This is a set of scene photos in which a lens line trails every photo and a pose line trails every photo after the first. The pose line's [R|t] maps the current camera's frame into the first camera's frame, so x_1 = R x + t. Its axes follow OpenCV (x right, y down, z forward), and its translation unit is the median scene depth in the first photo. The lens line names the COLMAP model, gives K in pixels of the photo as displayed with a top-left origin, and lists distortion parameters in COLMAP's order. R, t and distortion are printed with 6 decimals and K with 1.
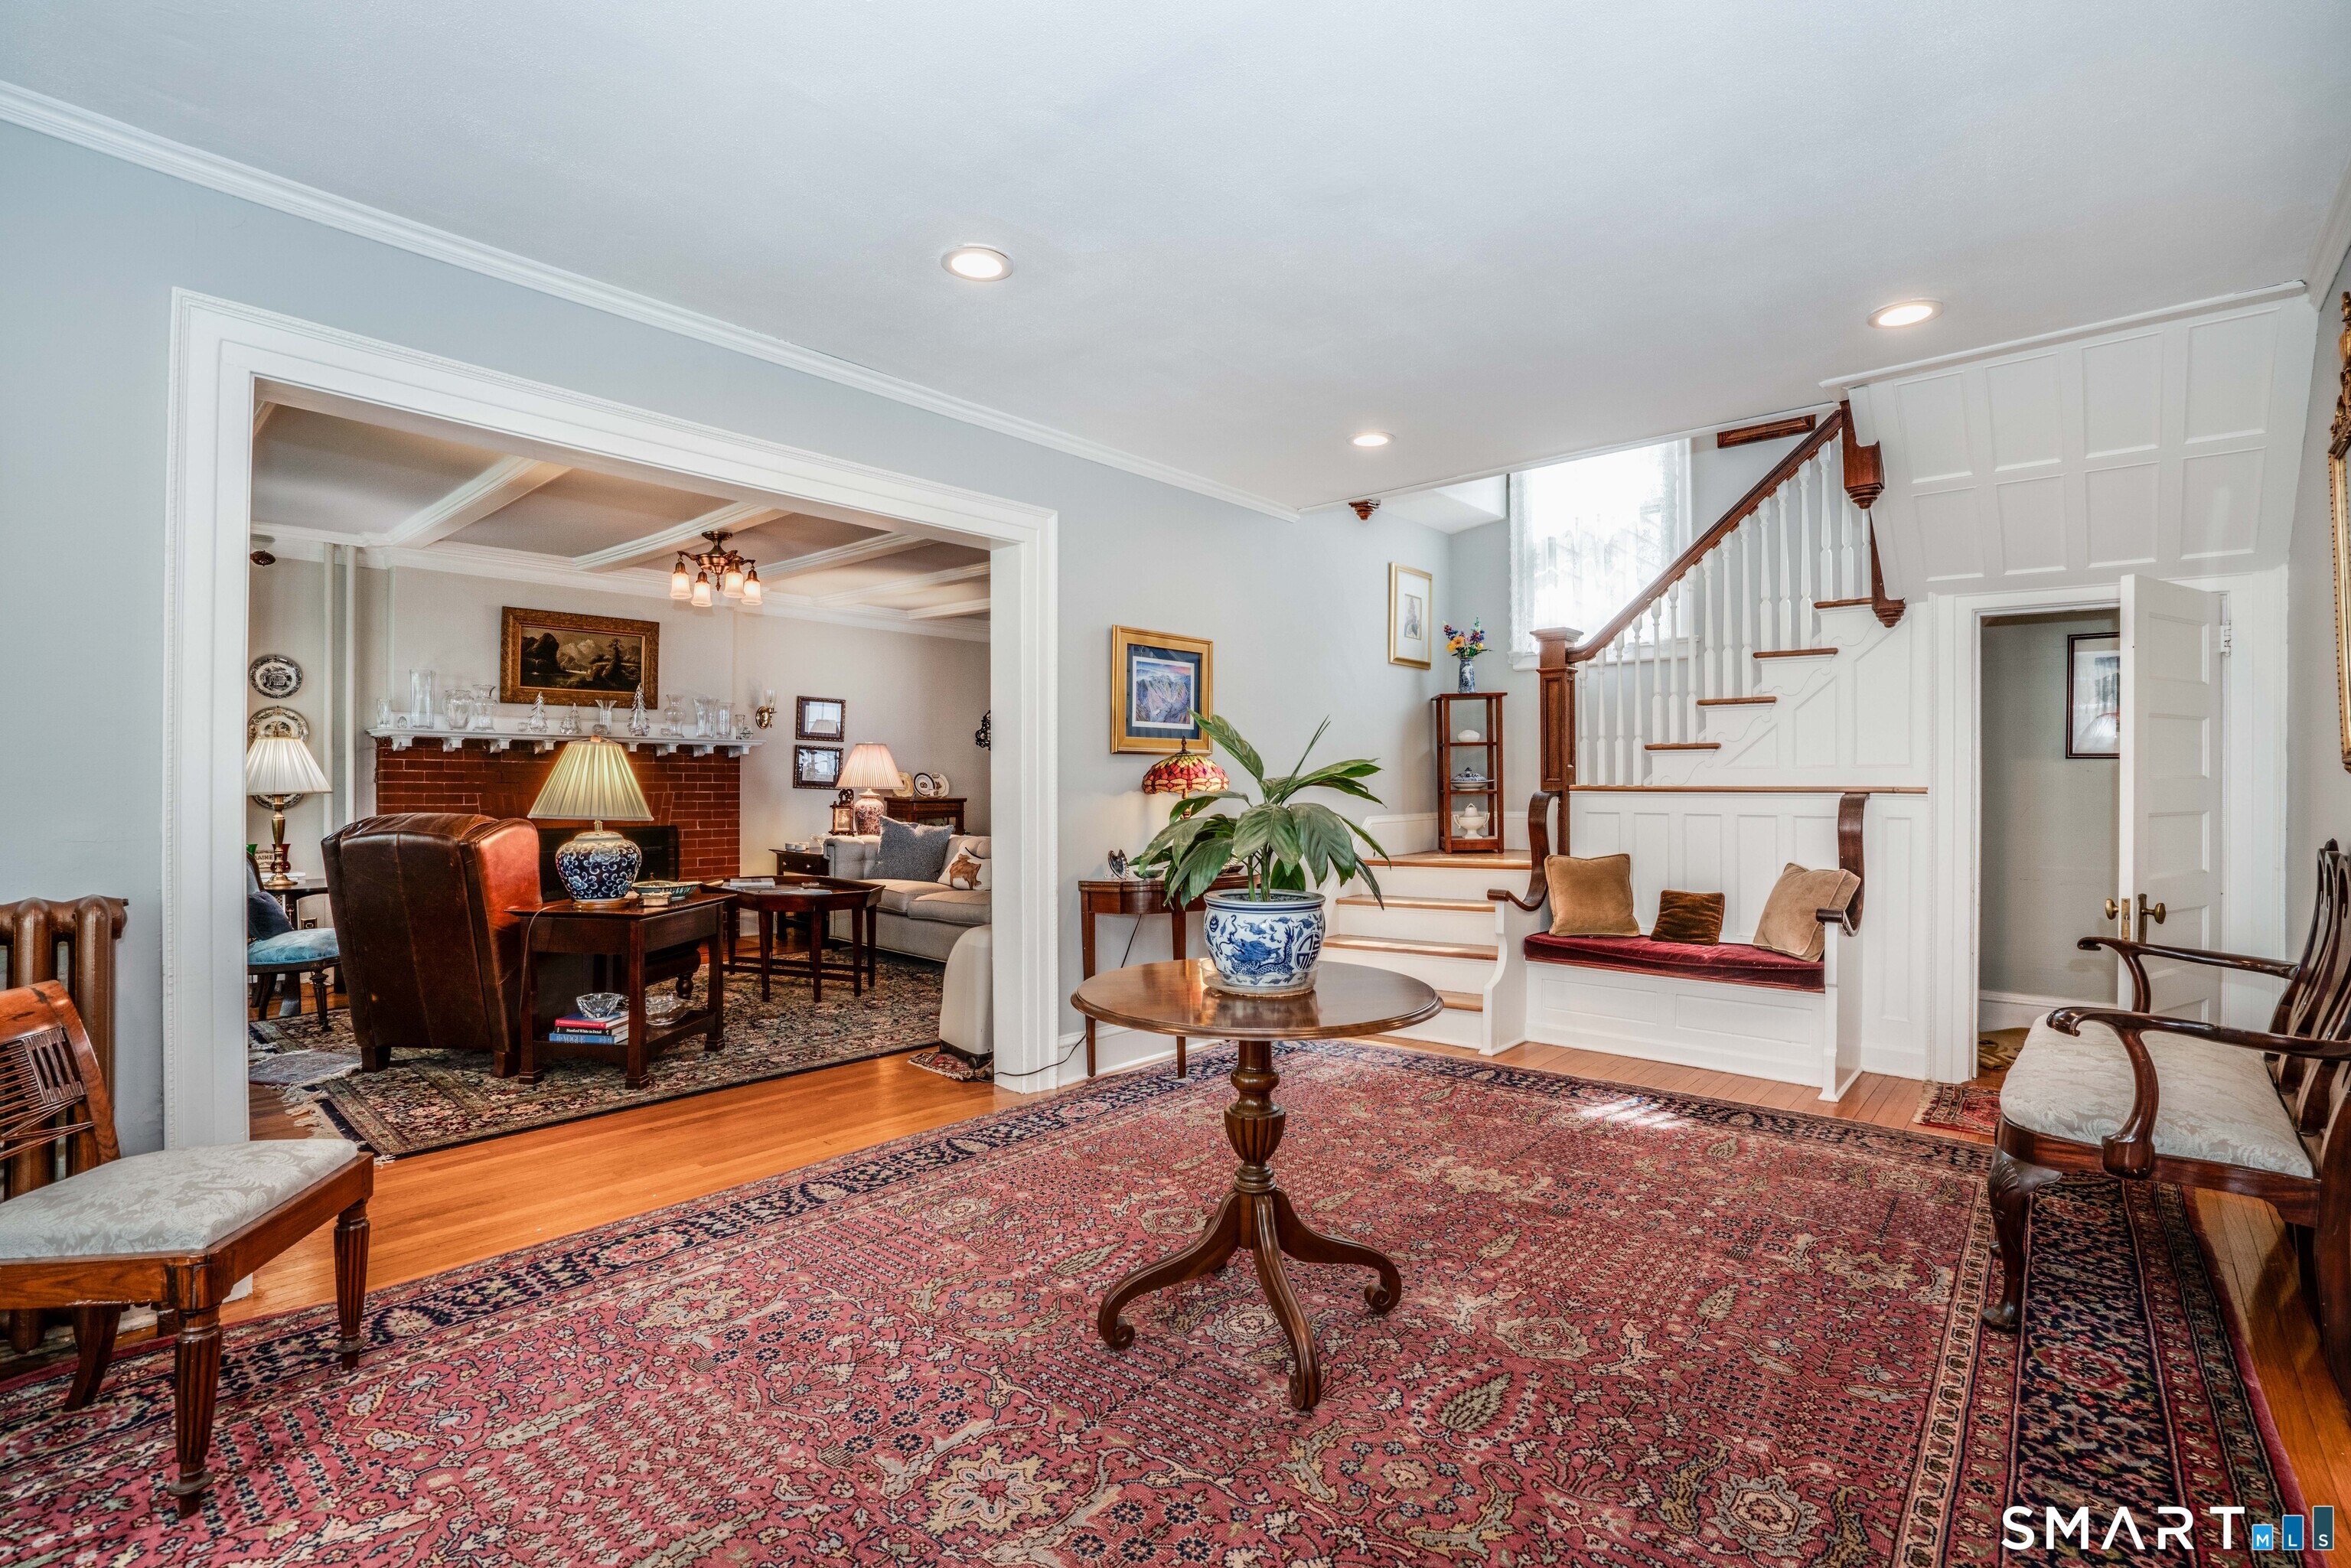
lens RADIAL K [[1067.0, 0, 1181.5], [0, 1067.0, 786.6], [0, 0, 1]] dist [-0.045208, 0.008248]
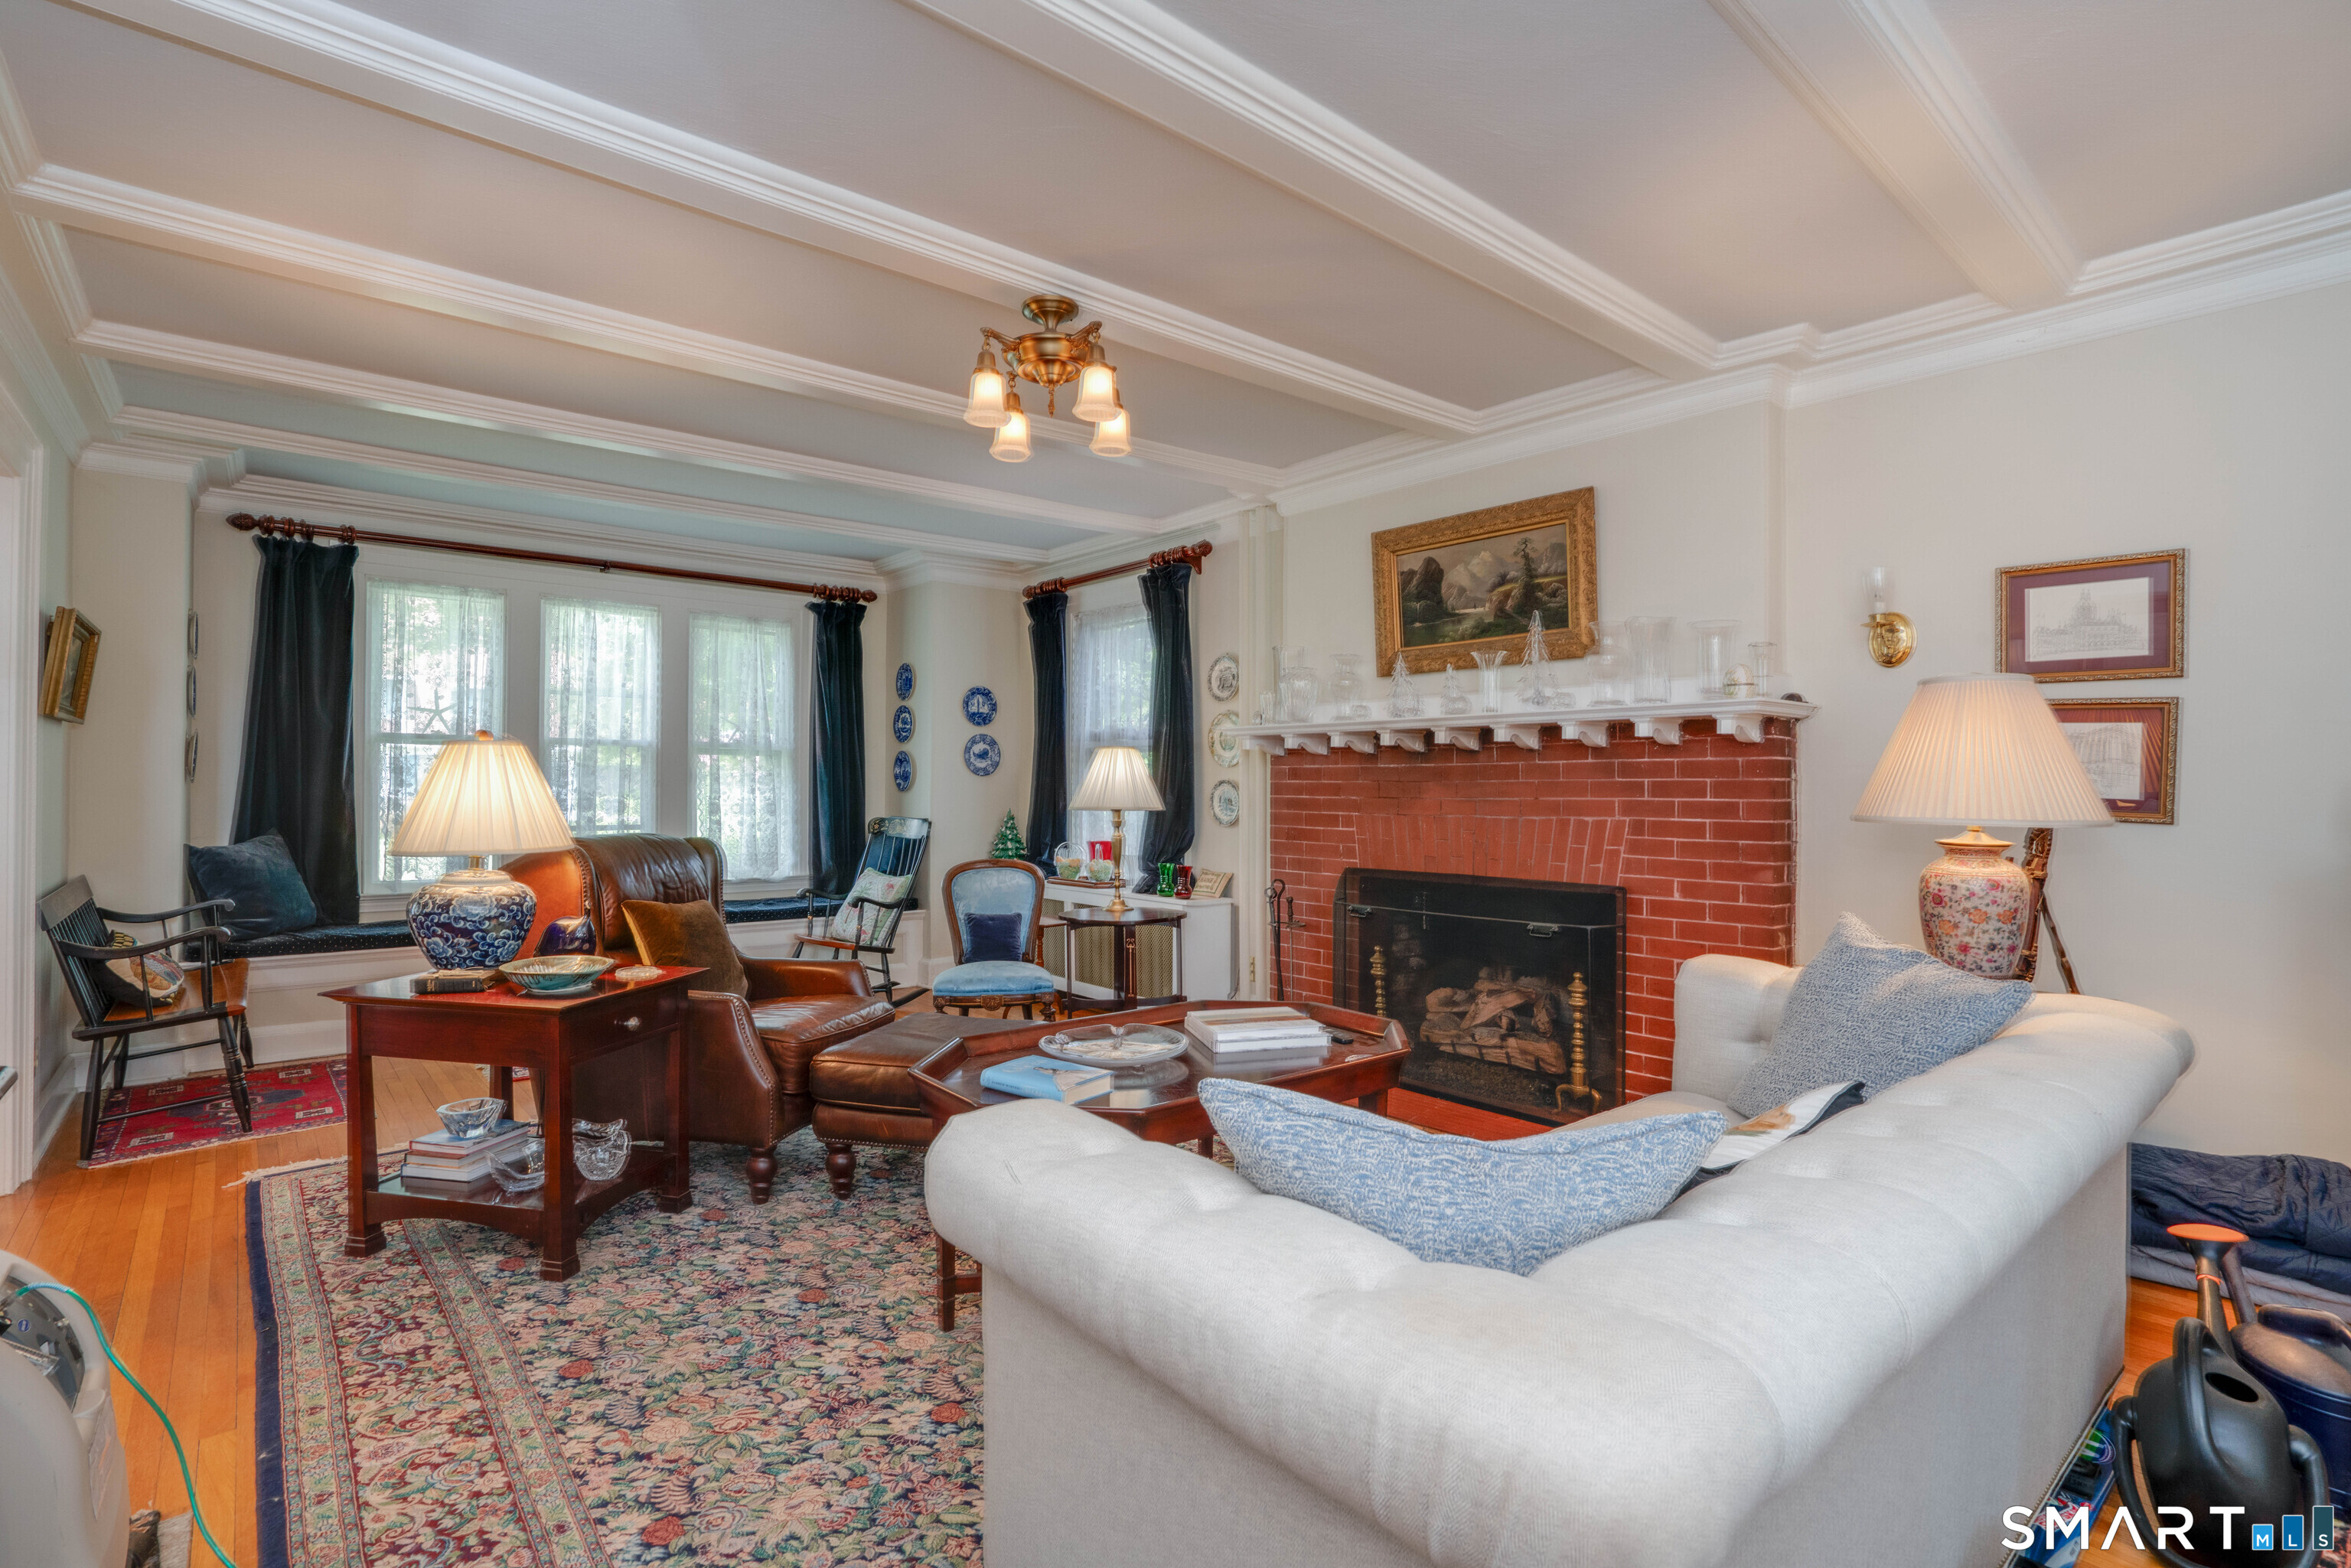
lens RADIAL K [[1127.8, 0, 1170.7], [0, 1127.8, 776.9], [0, 0, 1]] dist [-0.033898, 0.010316]
pose [[-0.122413, -0.010082, -0.992428, 0.102255], [-0.004263, 0.999945, -0.009633, -0.012545], [0.992470, 0.003052, -0.122449, 1.285042]]
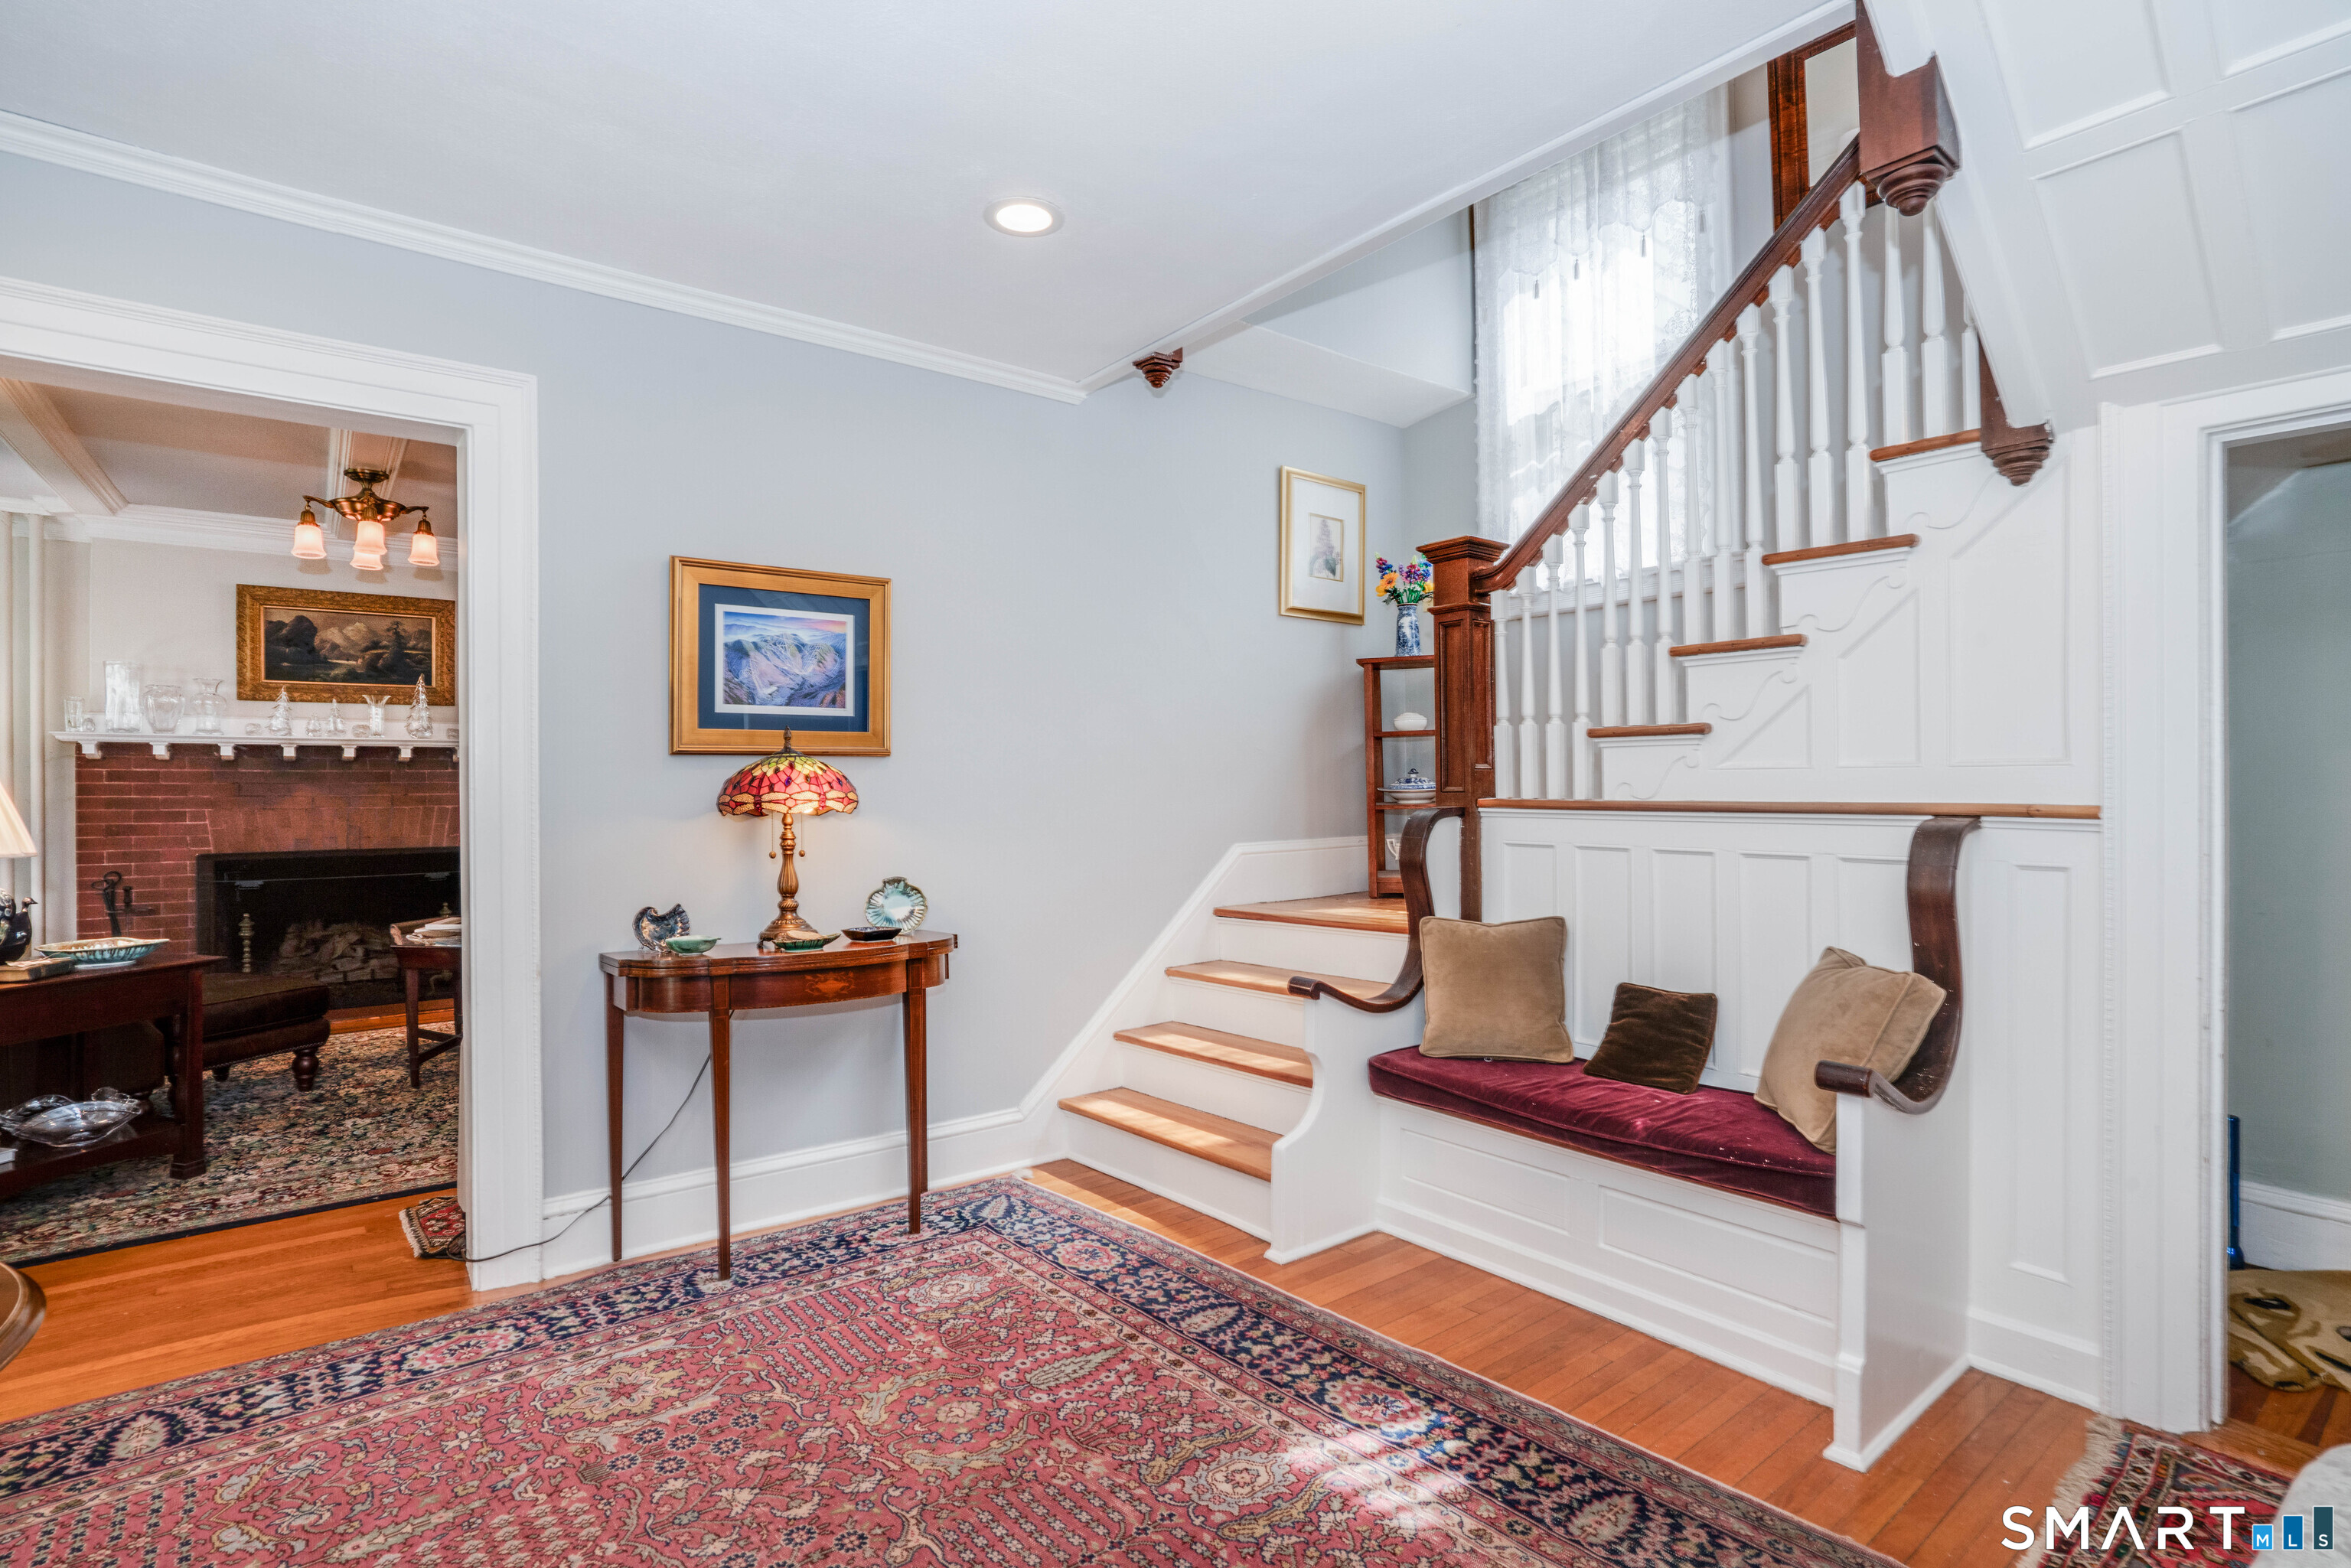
lens RADIAL K [[1127.8, 0, 1179.2], [0, 1127.8, 786.7], [0, 0, 1]] dist [-0.033898, 0.010316]
pose [[0.984279, -0.005592, -0.176531, 0.325862], [0.005635, 0.999984, -0.000259, -0.008922], [0.176530, -0.000740, 0.984295, 0.356167]]
